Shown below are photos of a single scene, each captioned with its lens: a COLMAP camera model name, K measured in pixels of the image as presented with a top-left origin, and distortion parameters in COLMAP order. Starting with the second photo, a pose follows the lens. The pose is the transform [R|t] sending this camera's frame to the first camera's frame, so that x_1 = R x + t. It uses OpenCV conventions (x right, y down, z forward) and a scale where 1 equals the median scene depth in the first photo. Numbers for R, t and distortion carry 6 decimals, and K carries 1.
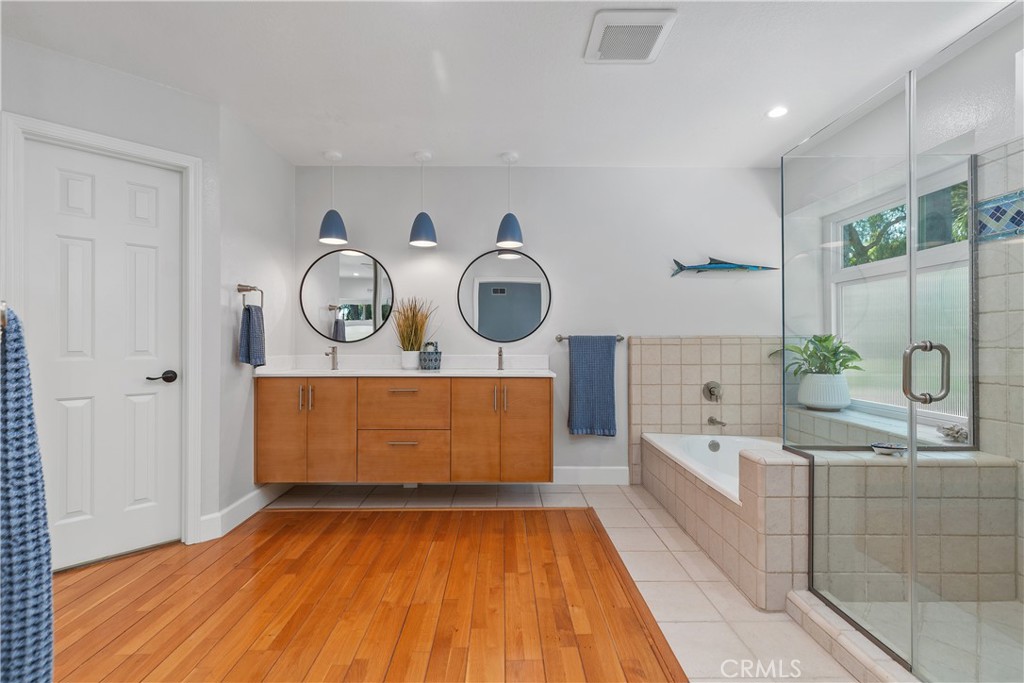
lens RADIAL K [[461.2, 0, 512.0], [0, 461.2, 341.5], [0, 0, 1]] dist [0.005706, 0.000544]
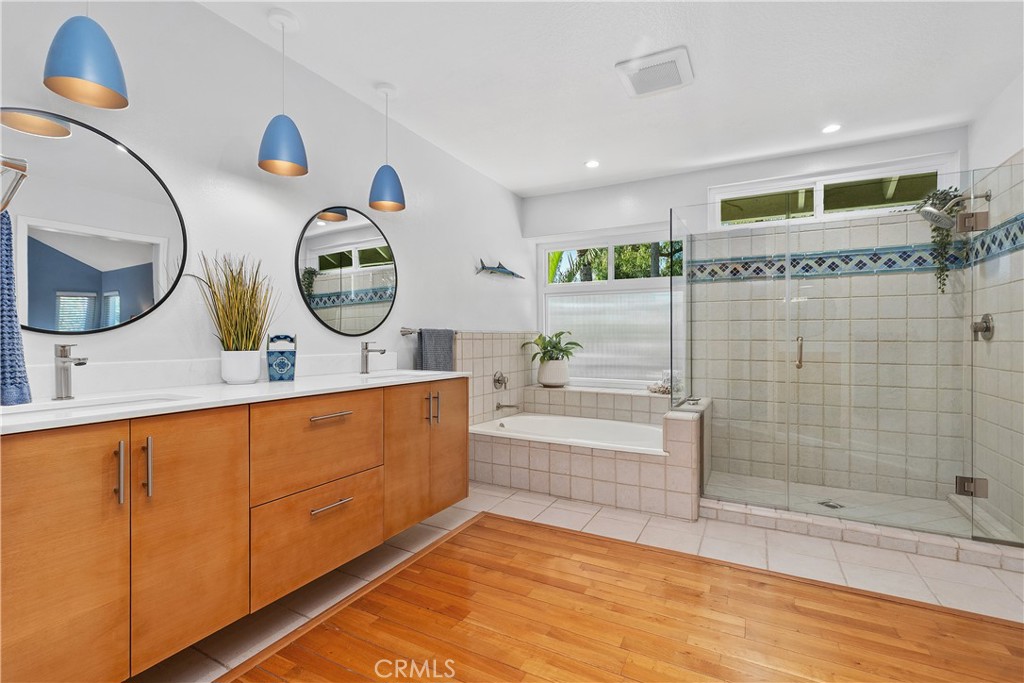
lens RADIAL K [[461.2, 0, 512.0], [0, 461.2, 341.5], [0, 0, 1]] dist [0.005706, 0.000544]
pose [[0.482483, -0.005150, 0.875890, -0.599657], [-0.002718, 0.999969, 0.007377, 0.004660], [-0.875901, -0.005940, 0.482454, 0.478816]]
